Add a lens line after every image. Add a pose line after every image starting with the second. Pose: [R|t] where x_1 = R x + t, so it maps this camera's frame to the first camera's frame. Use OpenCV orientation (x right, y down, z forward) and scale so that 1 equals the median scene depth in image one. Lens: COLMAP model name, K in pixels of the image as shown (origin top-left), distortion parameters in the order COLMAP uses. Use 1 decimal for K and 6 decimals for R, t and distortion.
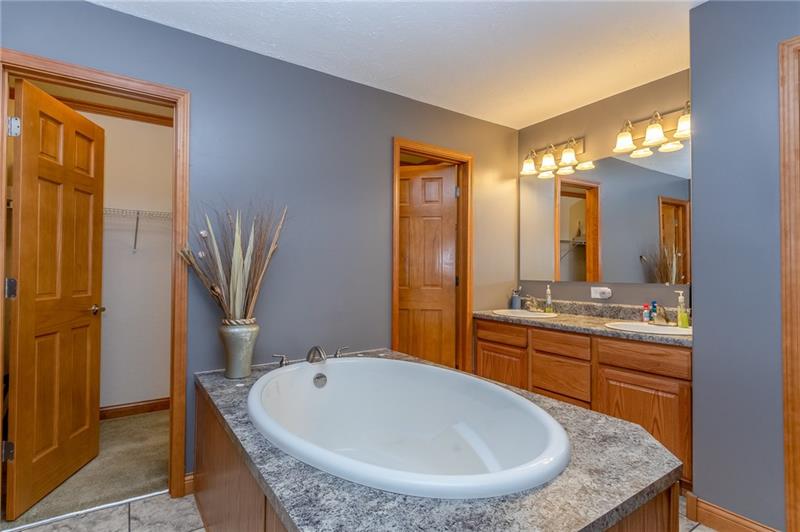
lens RADIAL K [[395.5, 0, 401.2], [0, 395.5, 269.0], [0, 0, 1]] dist [0.003476, -0.003429]
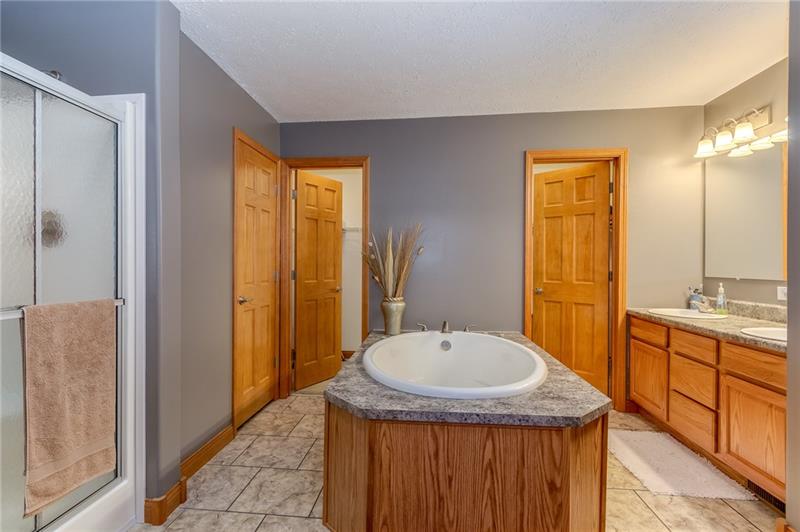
lens RADIAL K [[395.5, 0, 395.0], [0, 395.5, 265.4], [0, 0, 1]] dist [0.003476, -0.003429]
pose [[0.778152, -0.000815, -0.628075, 0.375469], [0.002870, 0.999993, 0.002258, -0.001882], [0.628069, -0.003560, 0.778149, -0.134528]]
